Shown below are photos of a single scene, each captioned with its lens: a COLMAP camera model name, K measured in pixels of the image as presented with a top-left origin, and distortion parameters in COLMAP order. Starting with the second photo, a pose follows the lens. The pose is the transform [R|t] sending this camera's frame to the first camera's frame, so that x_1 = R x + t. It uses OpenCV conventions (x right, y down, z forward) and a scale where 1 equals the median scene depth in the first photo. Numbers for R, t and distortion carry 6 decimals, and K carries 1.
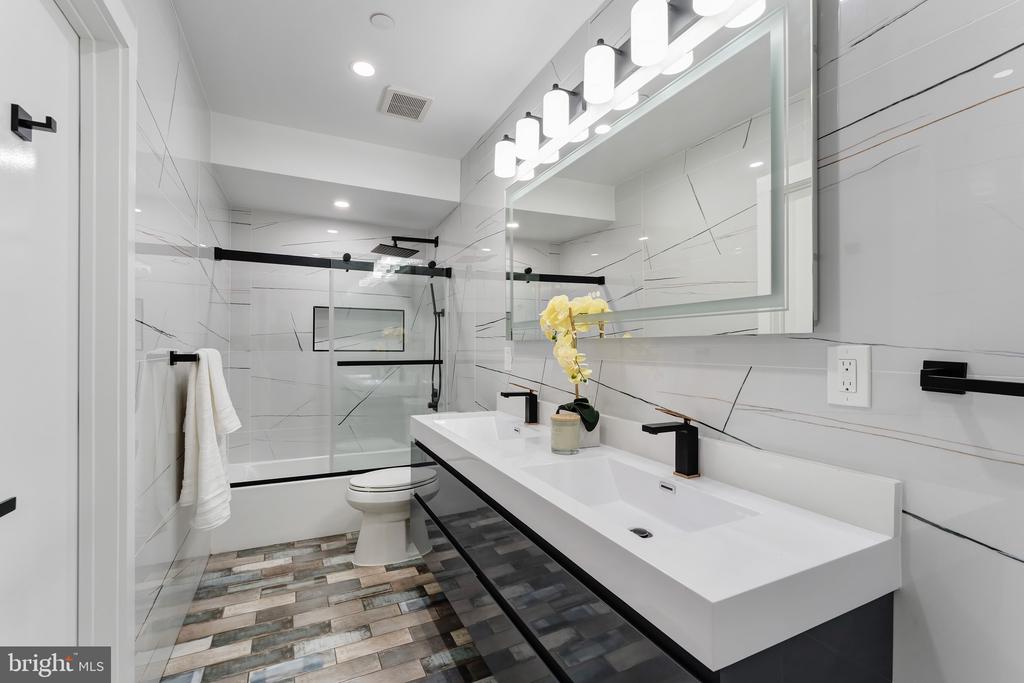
lens RADIAL K [[440.8, 0, 512.6], [0, 440.8, 346.1], [0, 0, 1]] dist [0.000011, -0.000001]
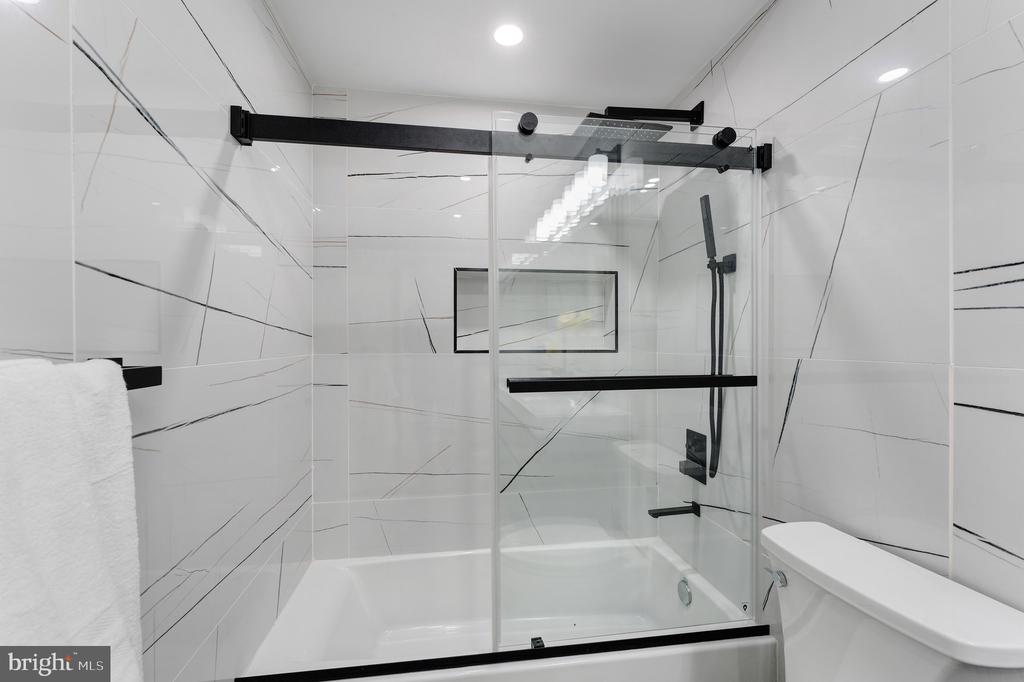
lens RADIAL K [[442.2, 0, 507.4], [0, 442.2, 342.5], [0, 0, 1]] dist [-0.001196, -0.000160]
pose [[0.951719, -0.005452, -0.306921, -0.235448], [0.006467, 0.999976, 0.002291, -0.001676], [0.306902, -0.004165, 0.951732, 0.529248]]
